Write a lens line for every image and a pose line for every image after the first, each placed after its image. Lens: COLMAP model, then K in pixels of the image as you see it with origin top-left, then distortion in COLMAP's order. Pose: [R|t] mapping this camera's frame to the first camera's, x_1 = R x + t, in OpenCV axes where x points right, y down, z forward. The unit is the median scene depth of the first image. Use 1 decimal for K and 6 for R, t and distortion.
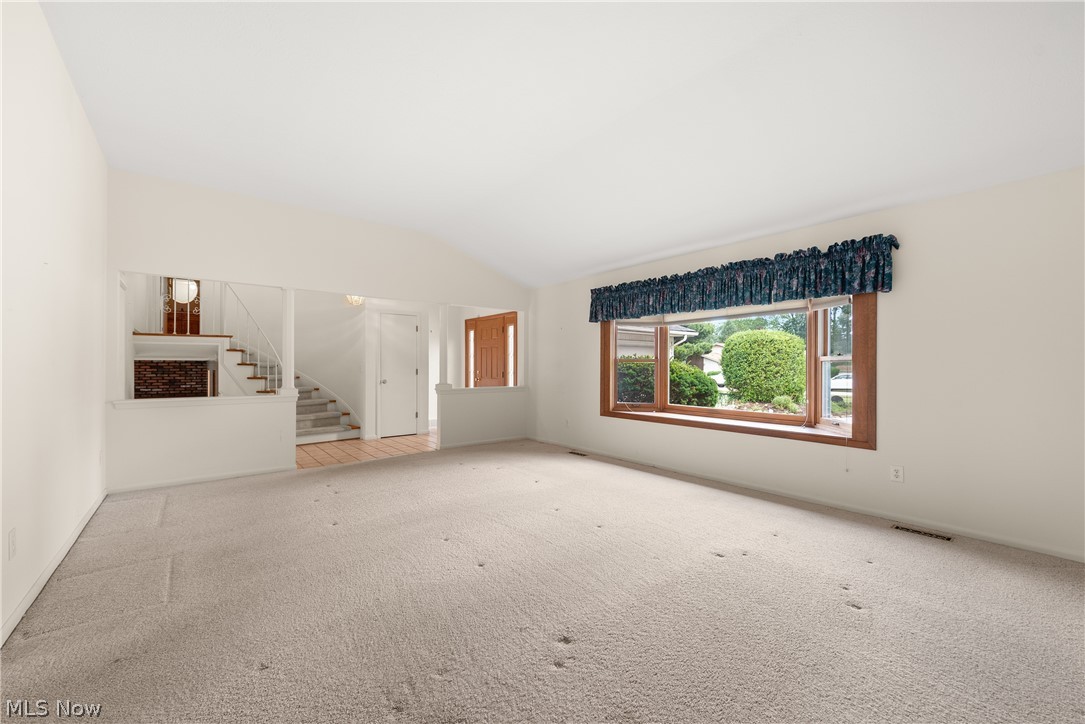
lens RADIAL K [[430.5, 0, 541.4], [0, 430.5, 368.1], [0, 0, 1]] dist [0.000457, -0.000545]
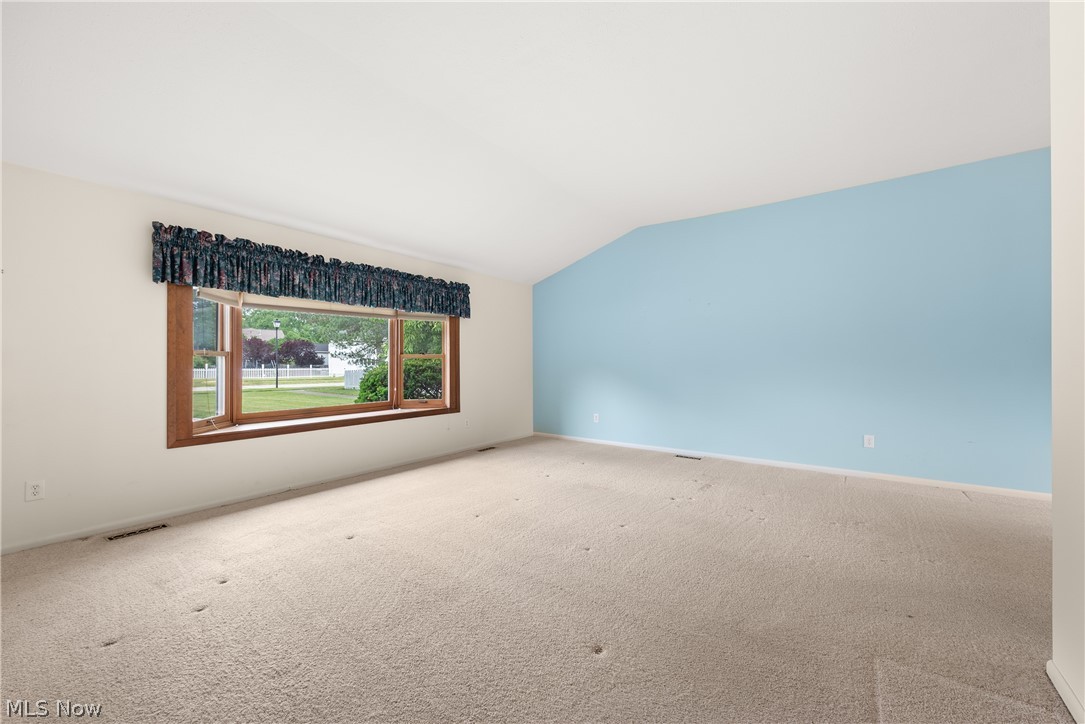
lens RADIAL K [[429.8, 0, 539.6], [0, 429.8, 364.7], [0, 0, 1]] dist [0.000328, -0.000224]
pose [[-0.253933, -0.008214, 0.967187, -0.666825], [0.005258, 0.999937, 0.009872, -0.005229], [-0.967207, 0.007592, -0.253874, 0.825820]]
